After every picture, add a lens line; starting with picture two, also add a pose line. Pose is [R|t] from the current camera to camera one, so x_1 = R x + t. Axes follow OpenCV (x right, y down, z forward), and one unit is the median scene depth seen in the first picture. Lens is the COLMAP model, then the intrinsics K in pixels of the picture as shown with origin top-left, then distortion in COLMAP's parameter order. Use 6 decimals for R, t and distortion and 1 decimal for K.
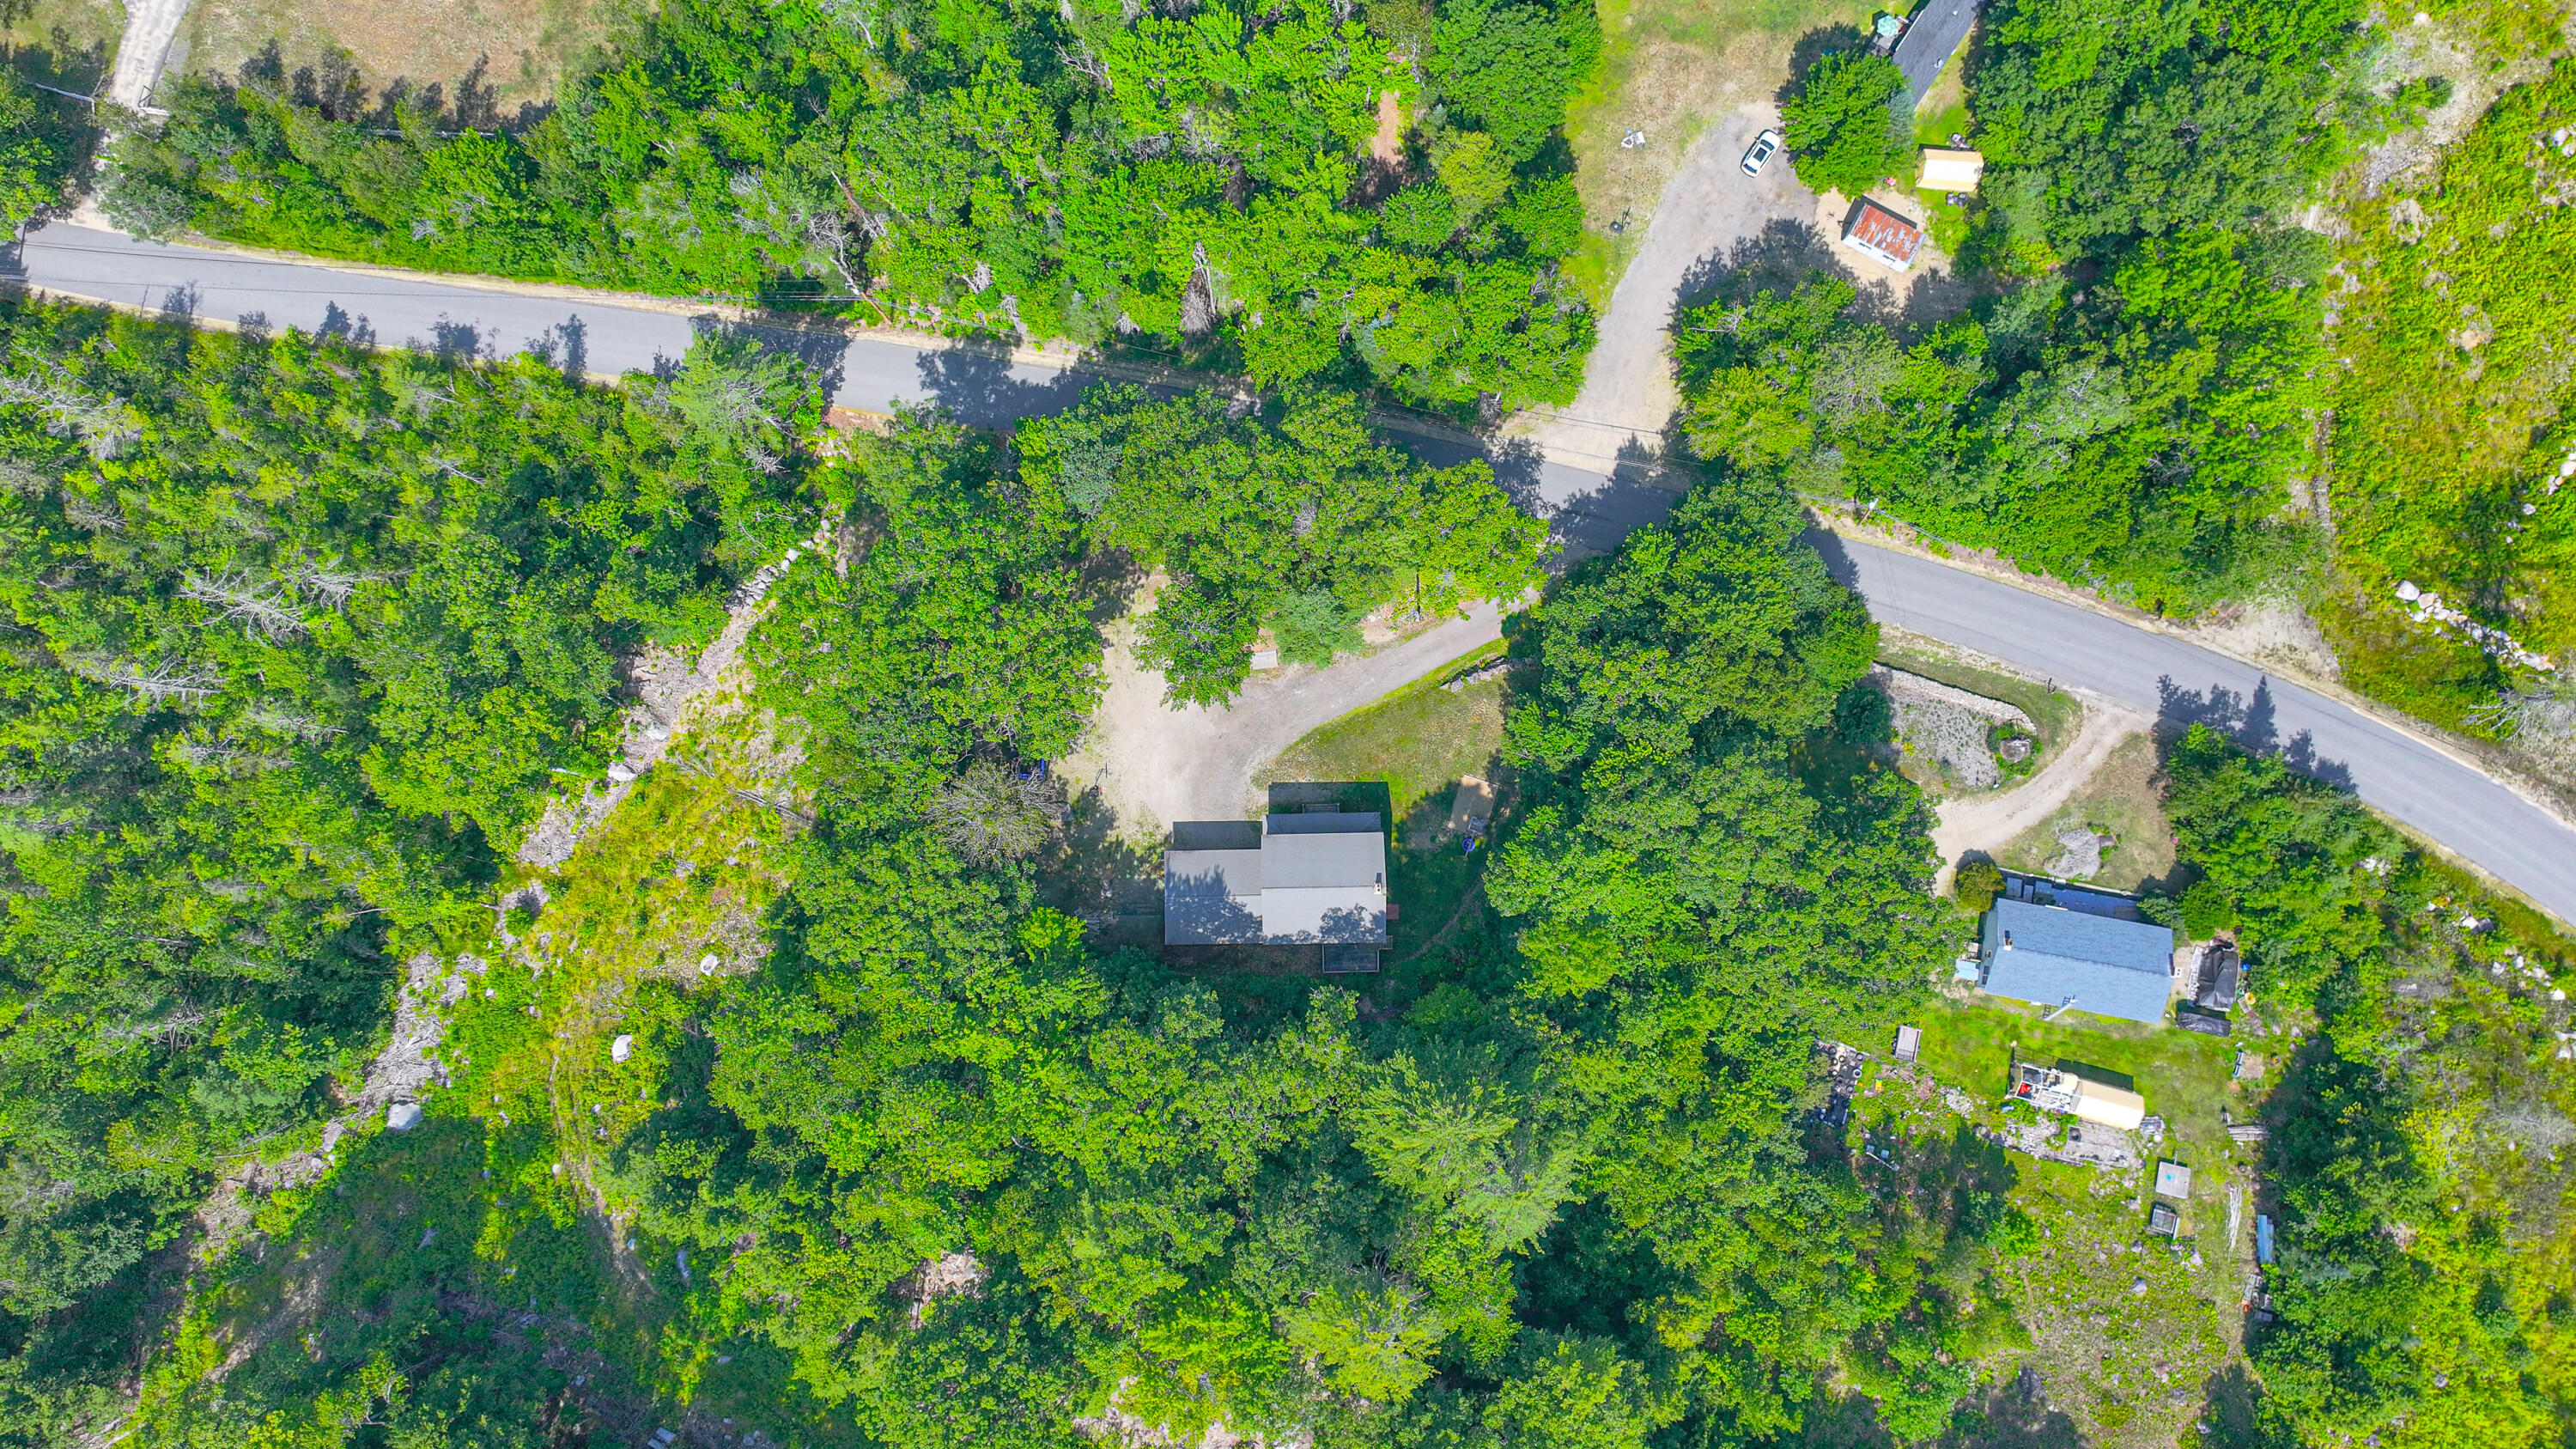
lens RADIAL K [[1808.9, 0, 1298.4], [0, 1808.9, 711.9], [0, 0, 1]] dist [-0.002697, 0.013045]
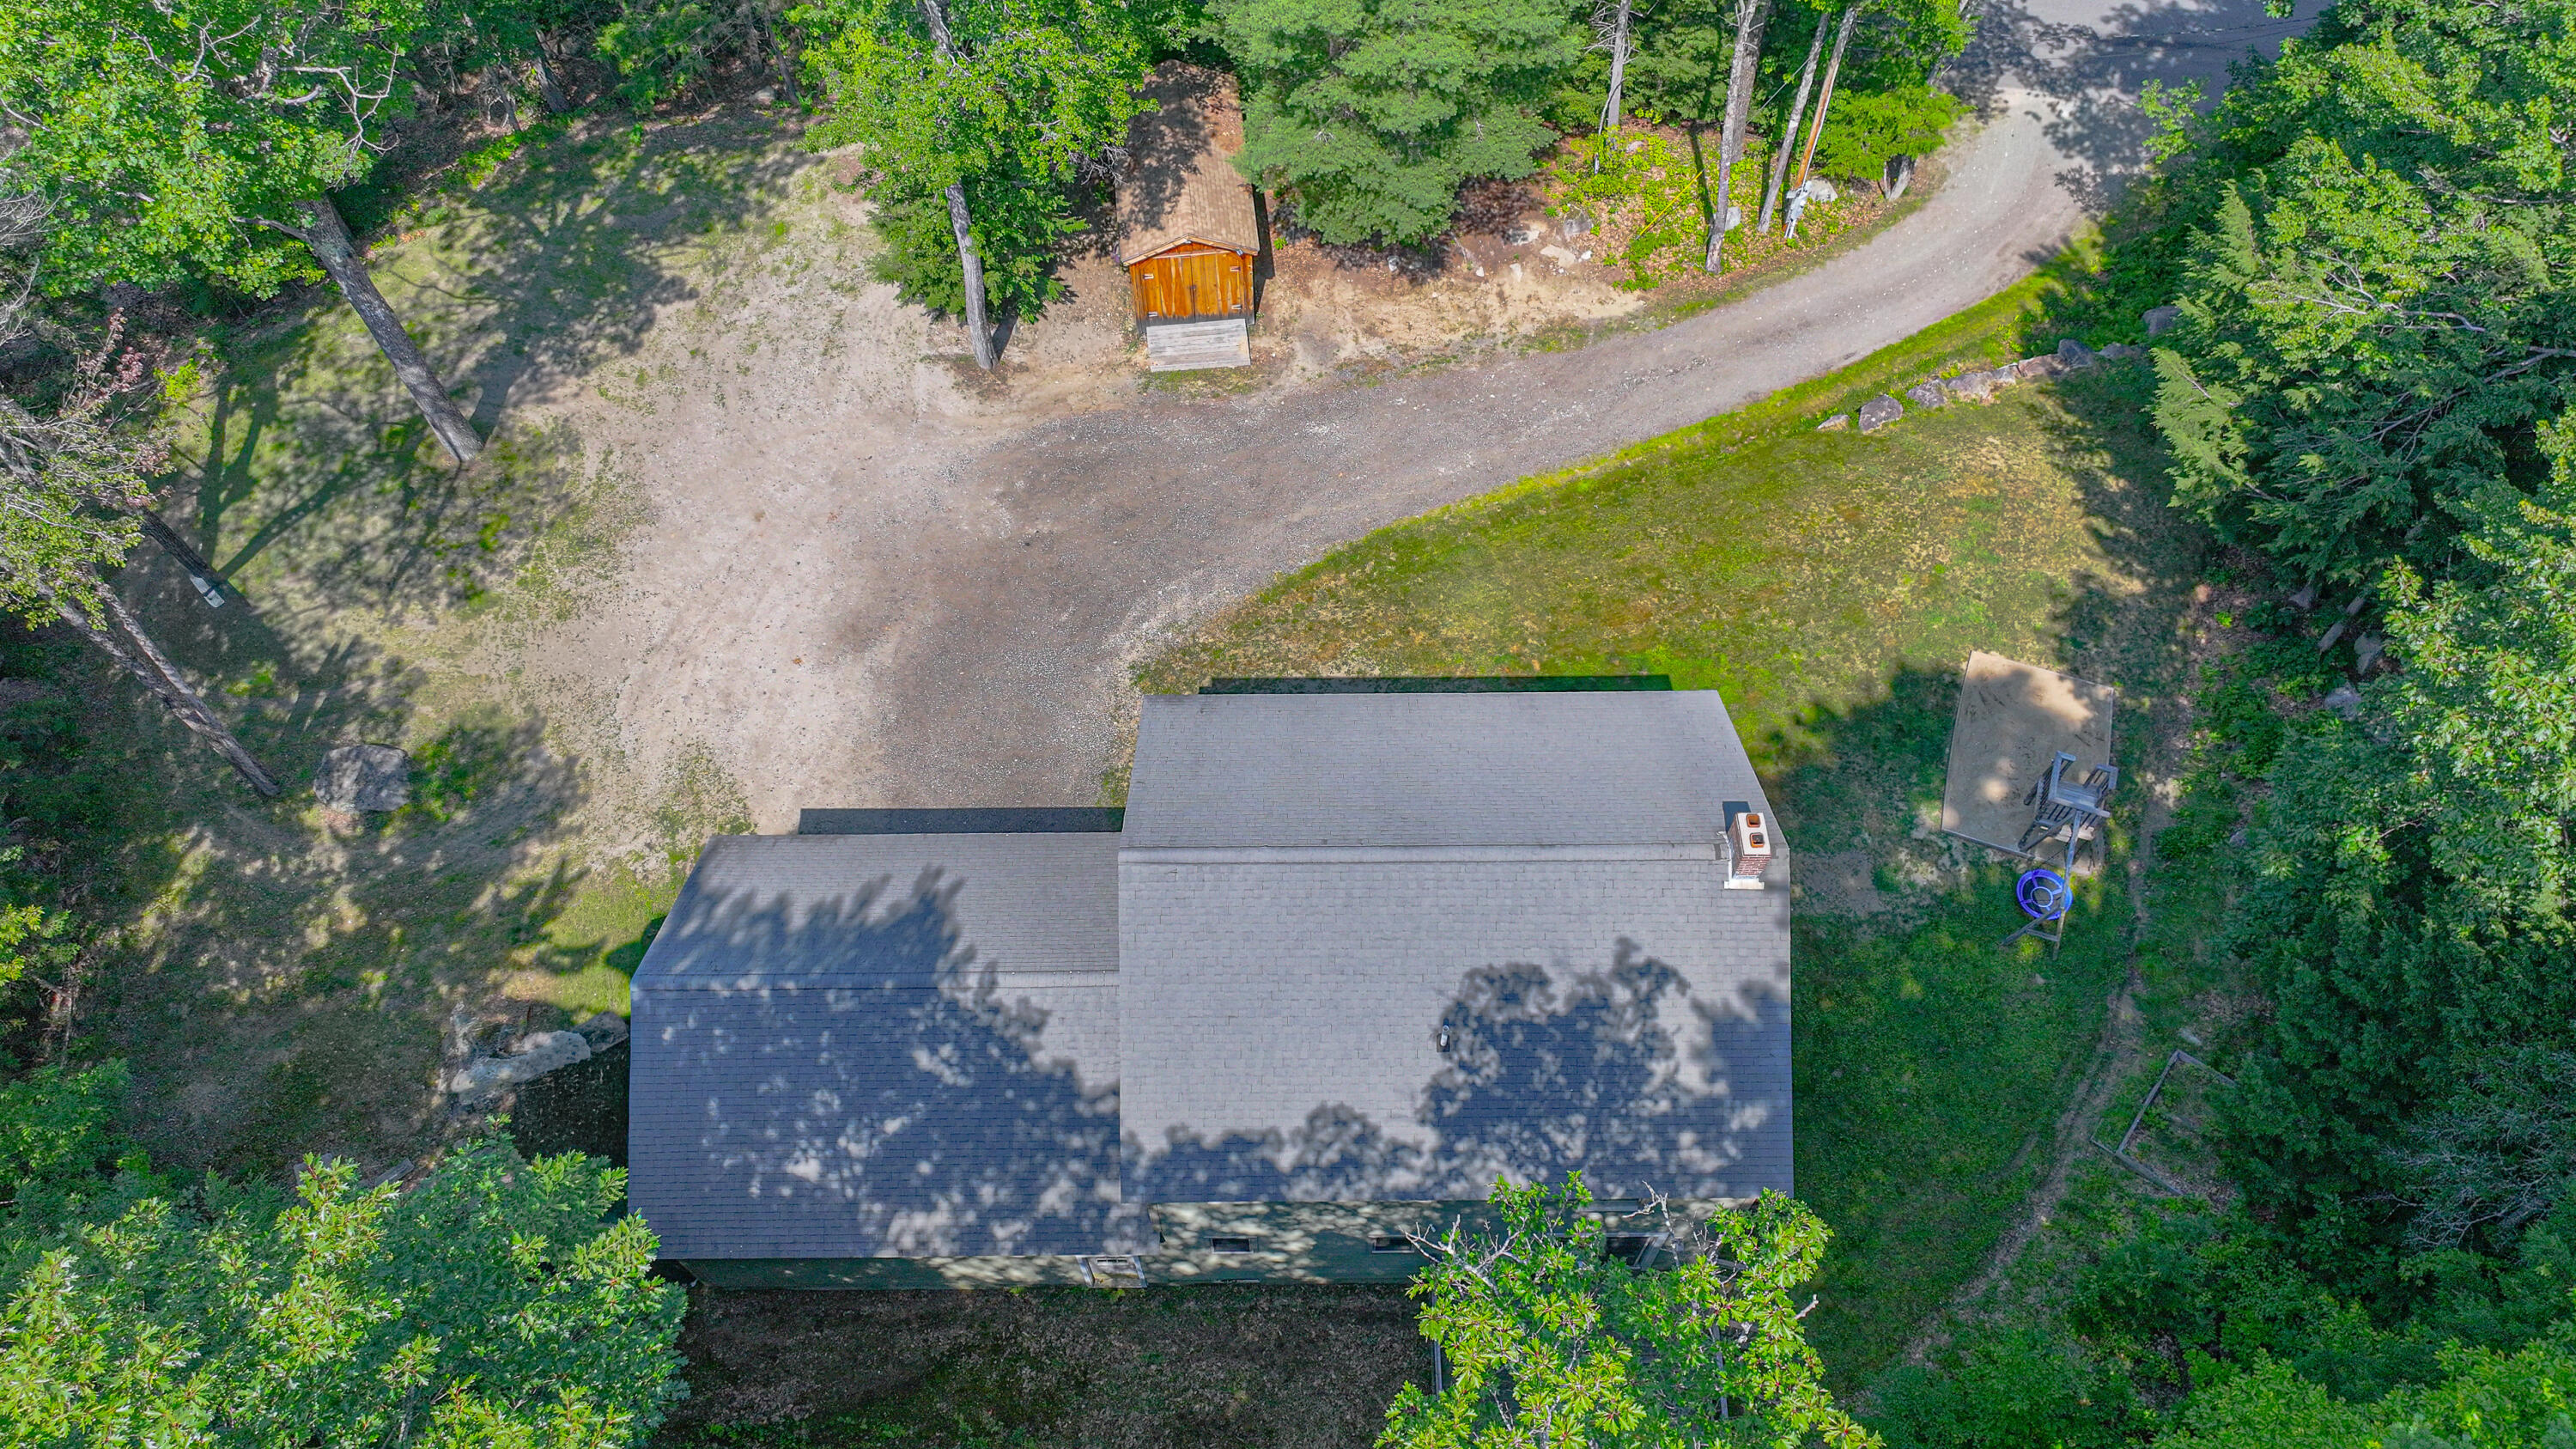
lens RADIAL K [[1808.9, 0, 1287.7], [0, 1808.9, 714.6], [0, 0, 1]] dist [-0.002697, 0.013045]
pose [[0.999872, 0.010838, -0.011761, -0.000736], [-0.014980, 0.892211, -0.451370, 0.163609], [0.005601, 0.451489, 0.892259, 0.801630]]
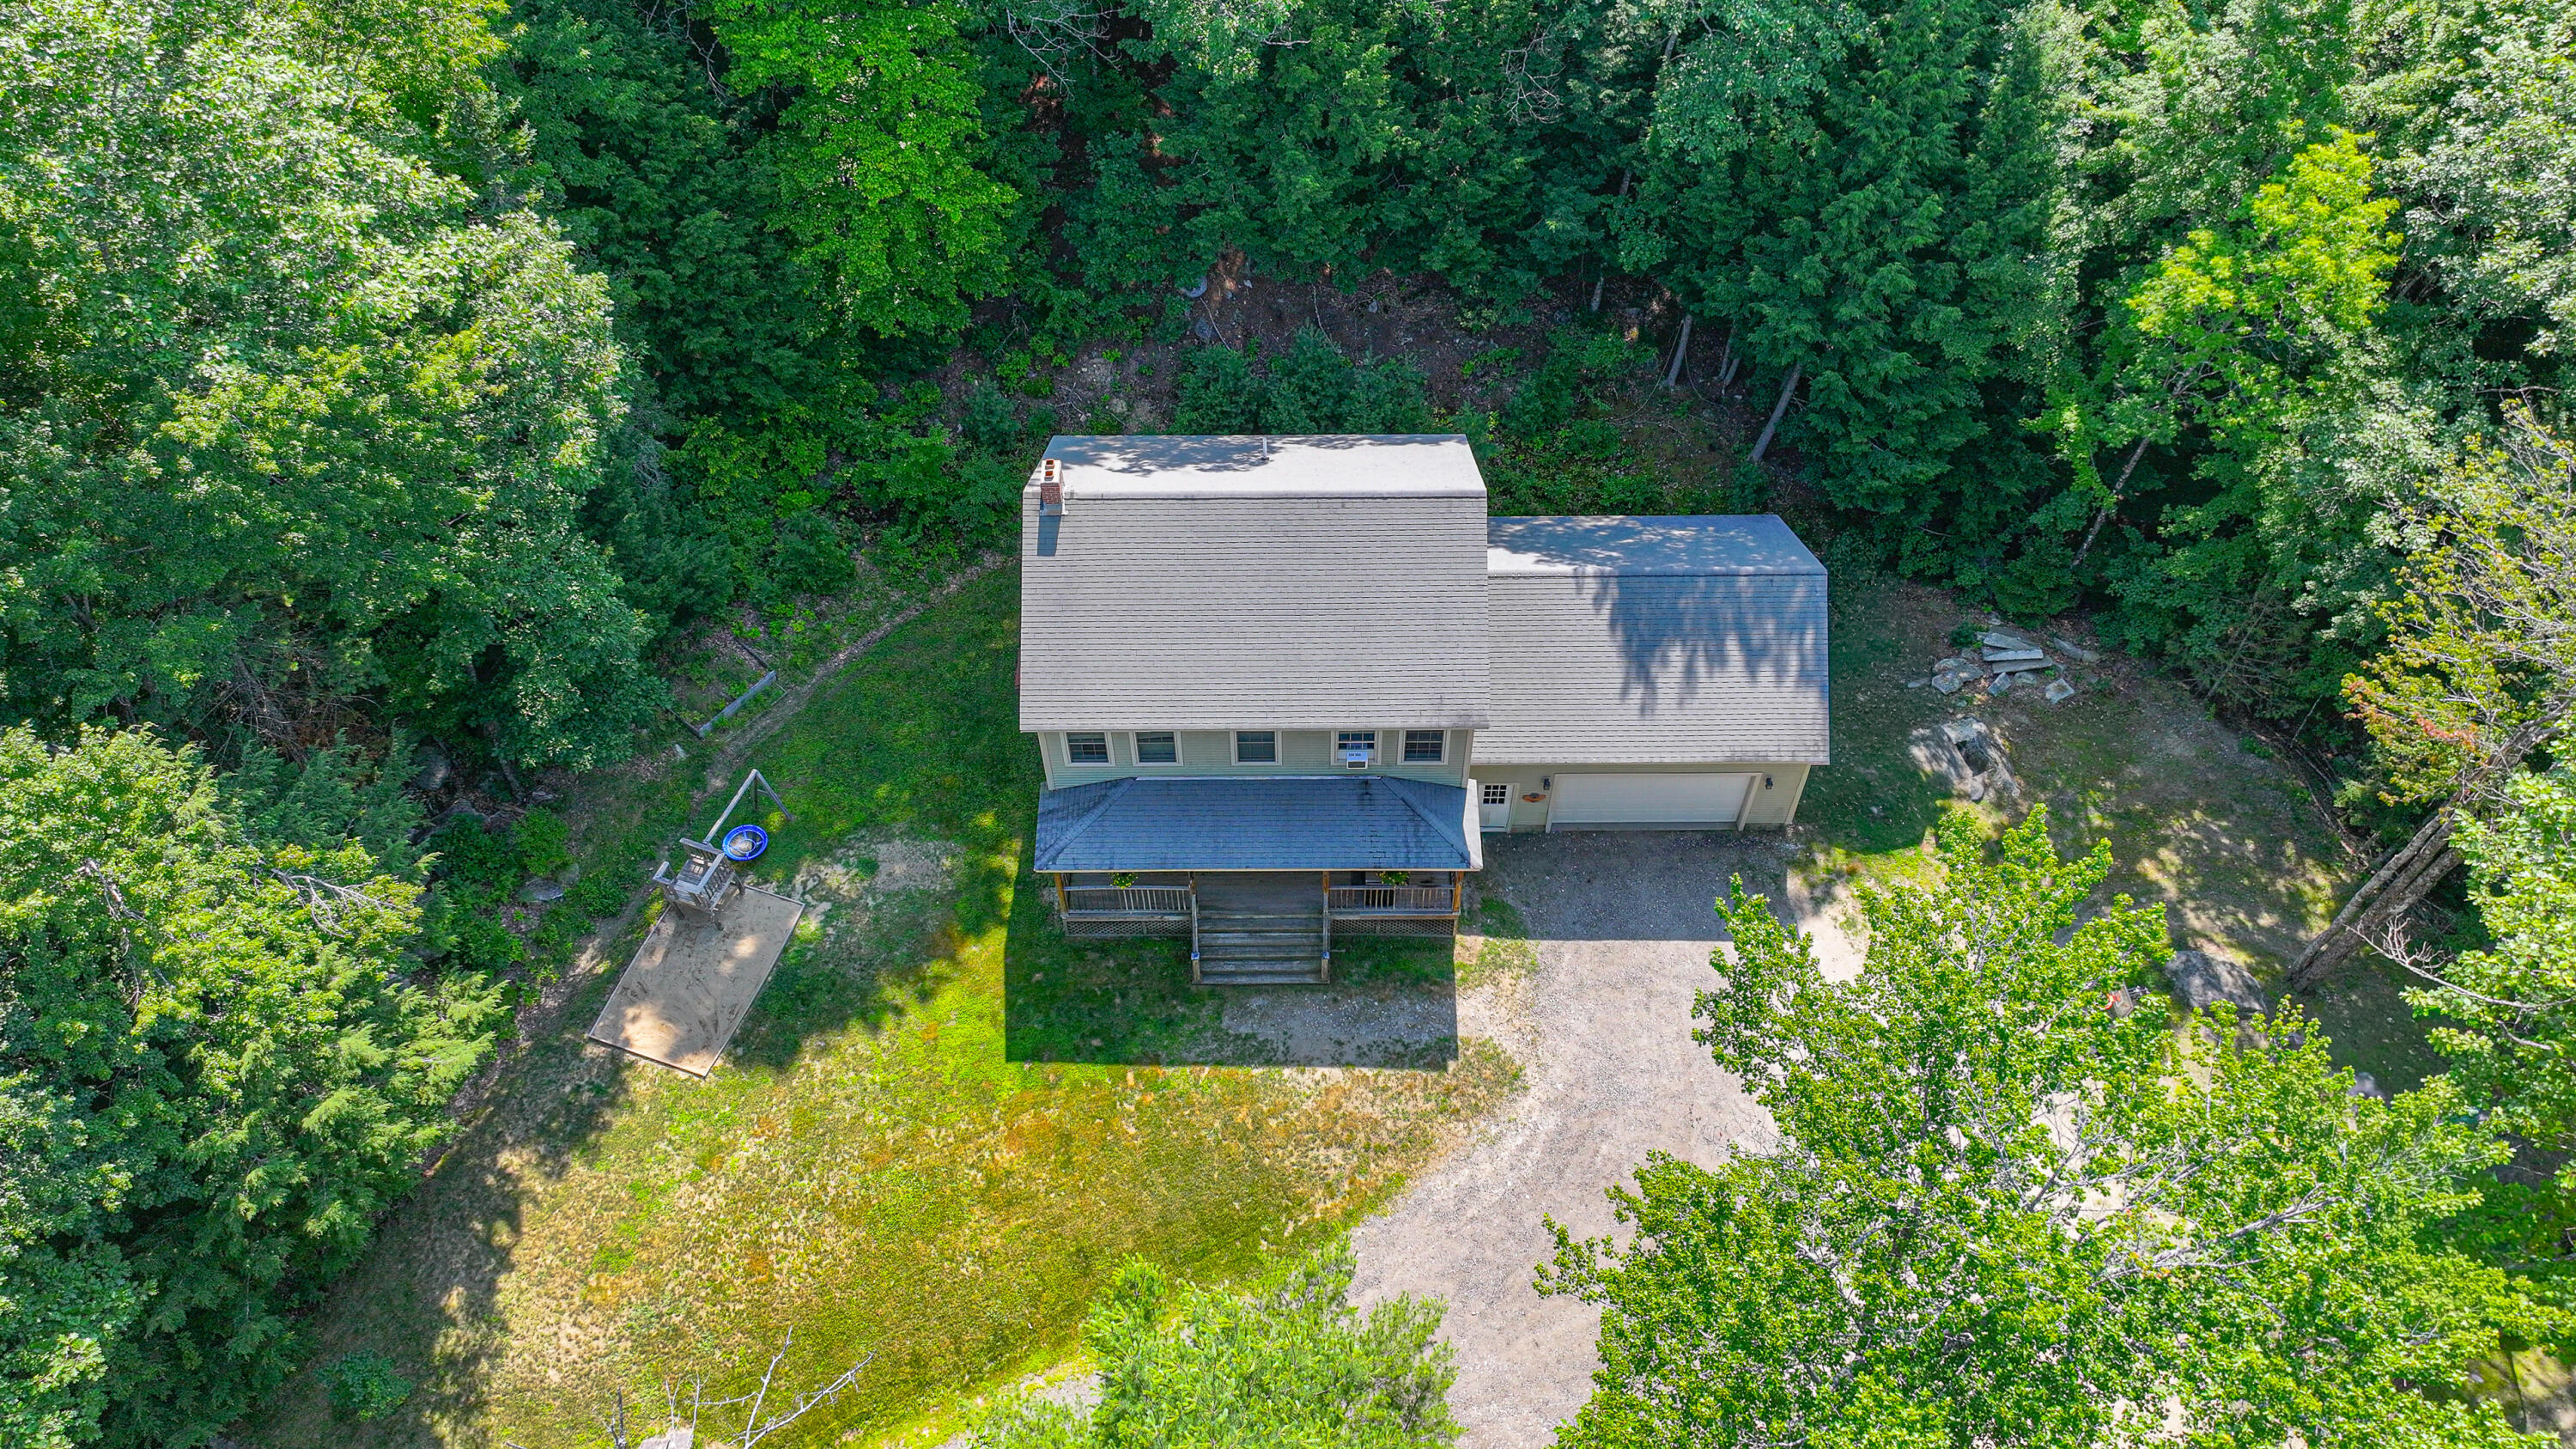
lens RADIAL K [[1808.9, 0, 1296.4], [0, 1808.9, 719.8], [0, 0, 1]] dist [-0.002697, 0.013045]
pose [[-0.999806, -0.007358, 0.018282, 0.003041], [0.017820, -0.733704, 0.679236, -0.105750], [0.008415, 0.679430, 0.733692, 0.799194]]
